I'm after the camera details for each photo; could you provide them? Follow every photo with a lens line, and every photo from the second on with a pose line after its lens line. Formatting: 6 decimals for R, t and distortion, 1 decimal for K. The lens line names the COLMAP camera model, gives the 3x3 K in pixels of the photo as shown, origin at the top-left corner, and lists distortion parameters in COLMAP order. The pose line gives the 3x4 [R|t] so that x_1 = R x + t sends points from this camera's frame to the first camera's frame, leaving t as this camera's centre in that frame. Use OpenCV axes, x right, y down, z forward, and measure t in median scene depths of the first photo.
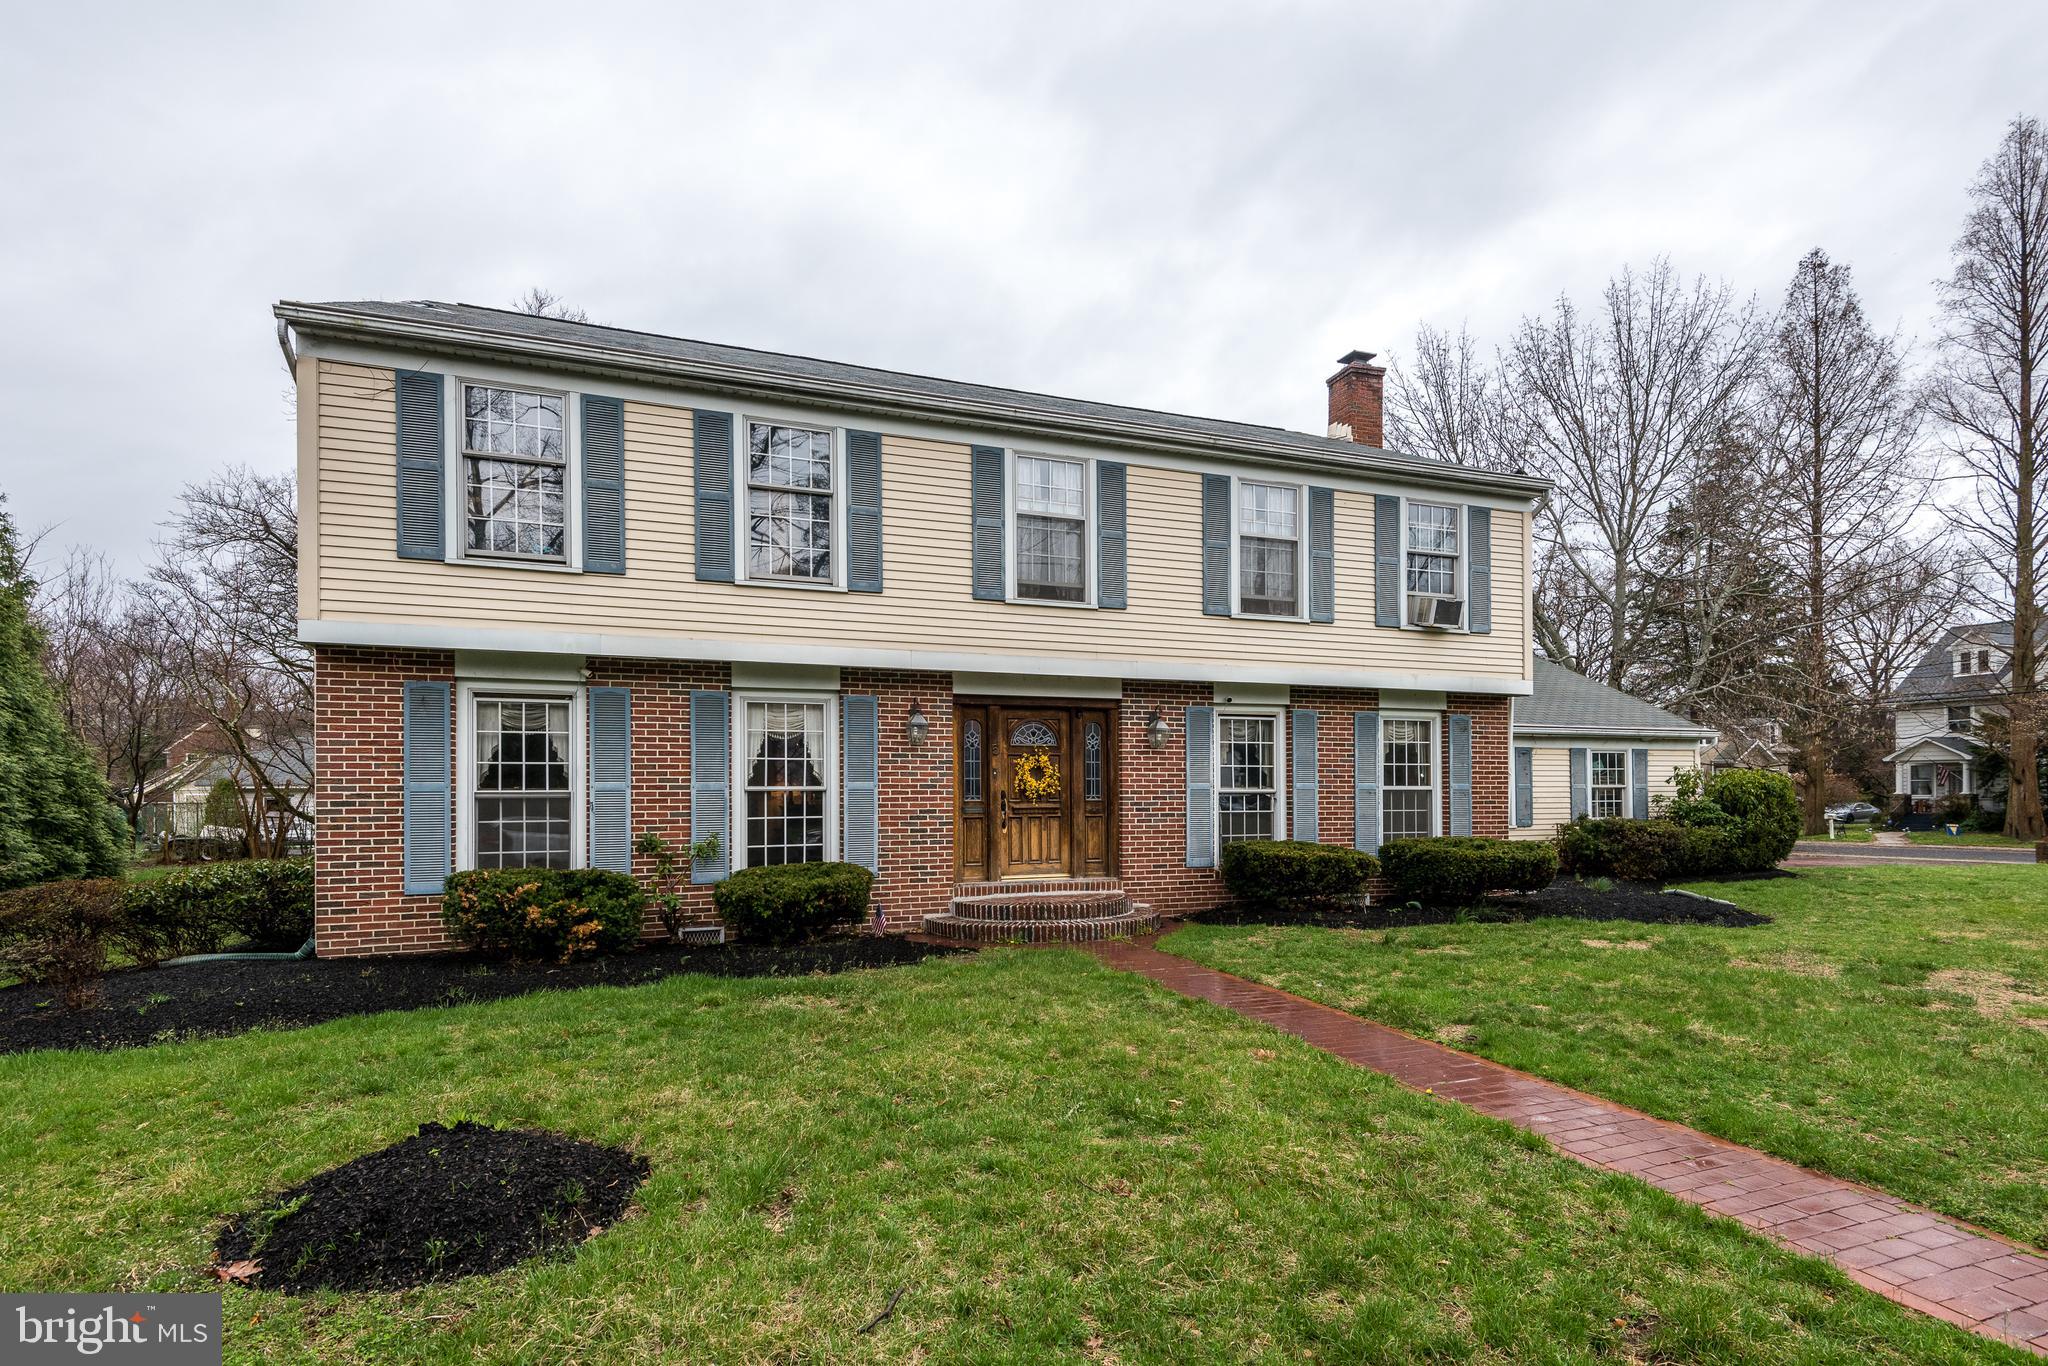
lens RADIAL K [[937.7, 0, 1030.1], [0, 937.7, 679.9], [0, 0, 1]] dist [0.045906, -0.029826]
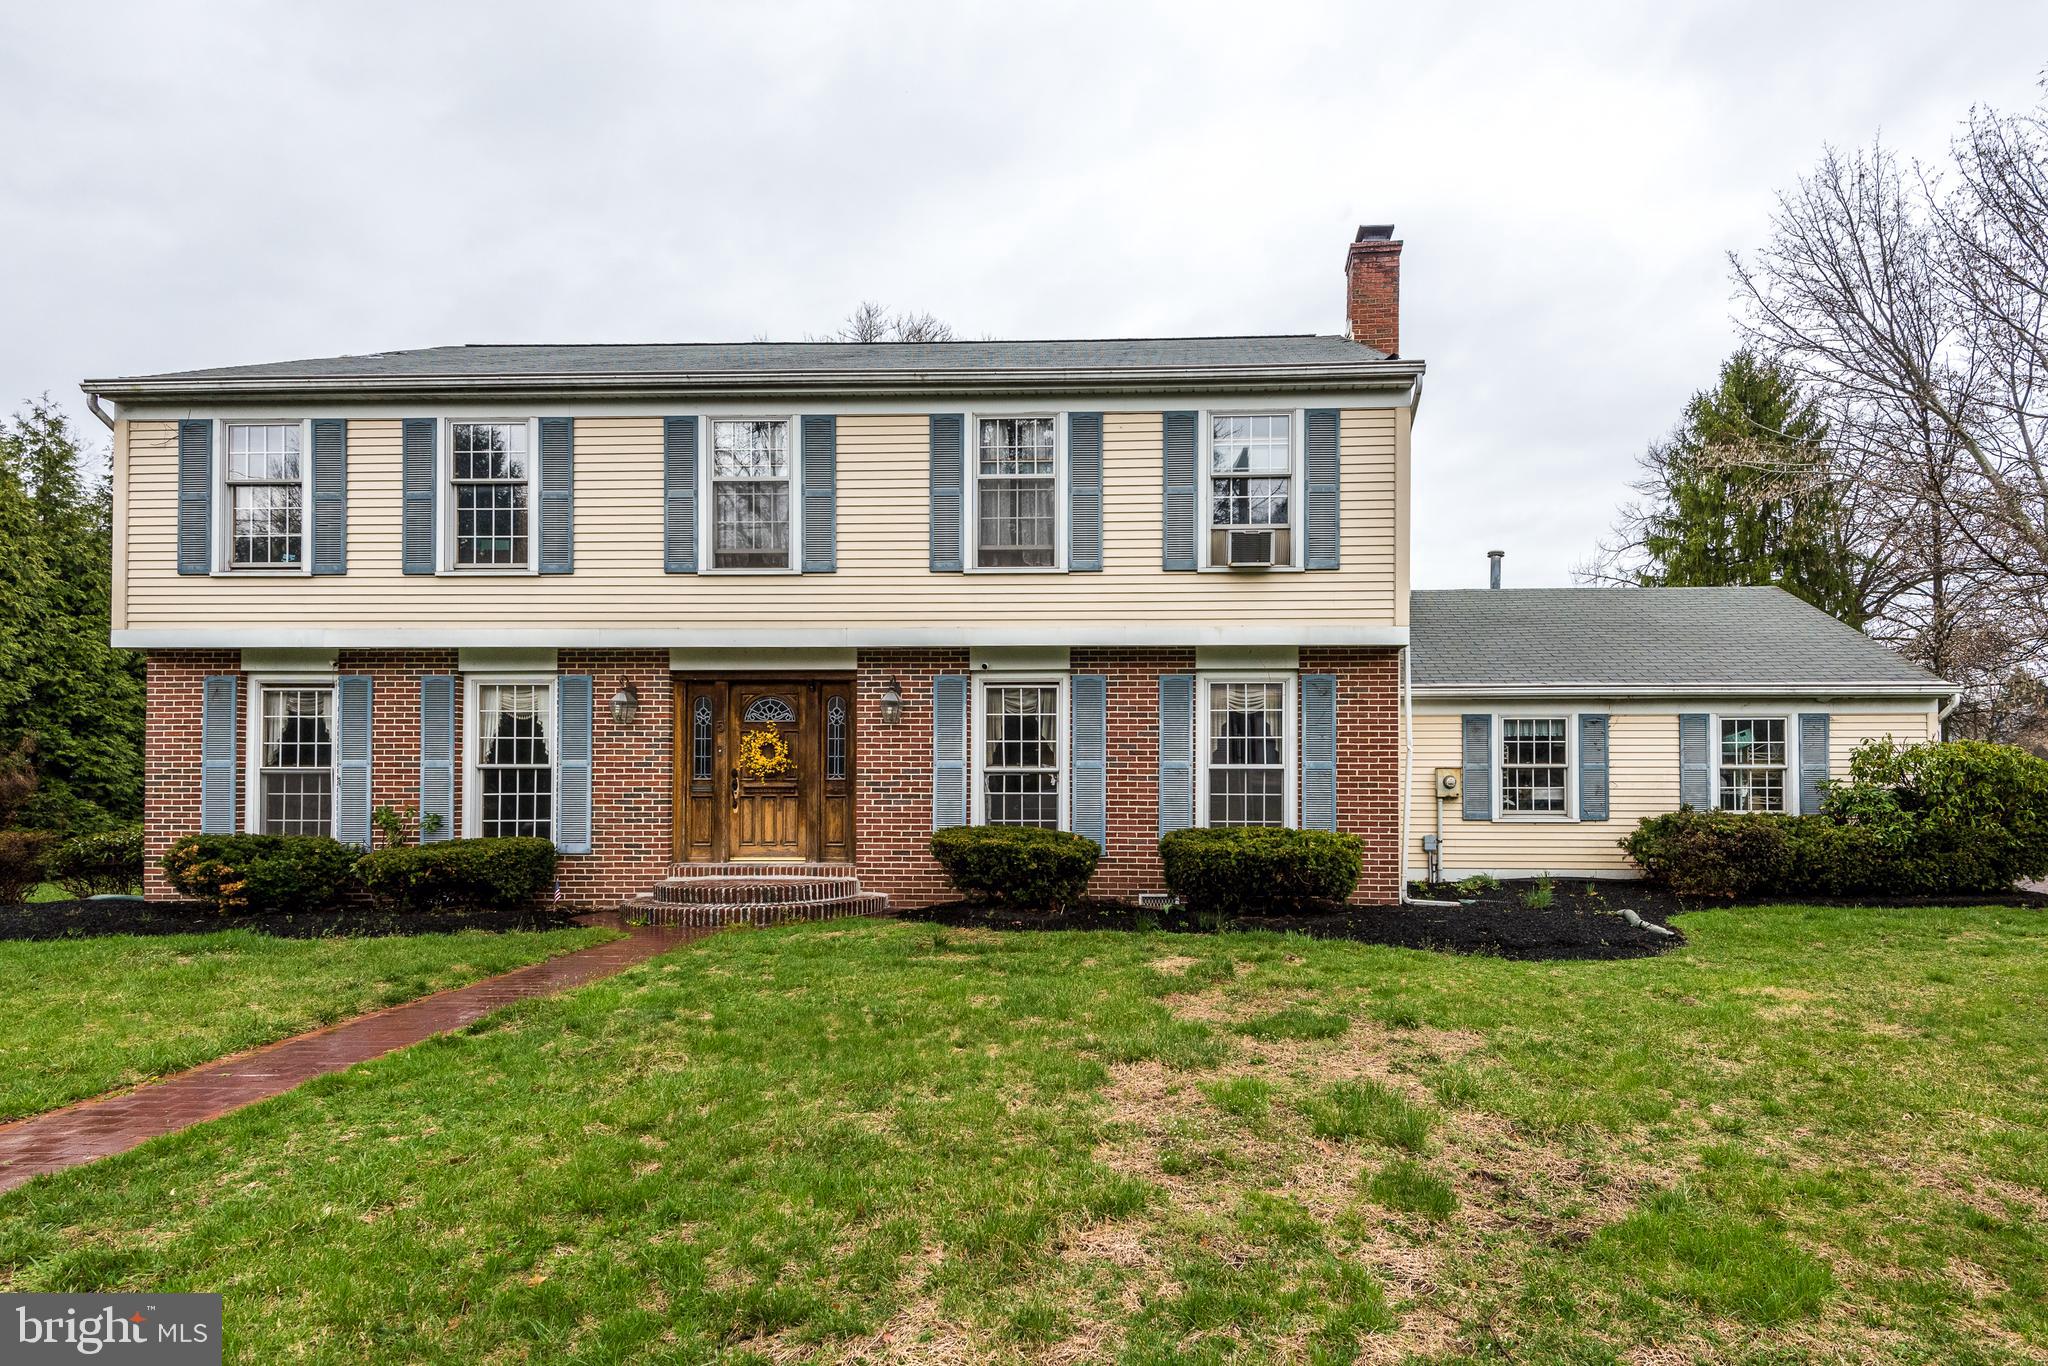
lens RADIAL K [[931.2, 0, 1010.3], [0, 931.2, 658.3], [0, 0, 1]] dist [0.030479, -0.017591]
pose [[0.929049, -0.039579, -0.367834, 0.597920], [0.039275, 0.999194, -0.008315, 0.023521], [0.367866, -0.006722, 0.929854, 0.212821]]
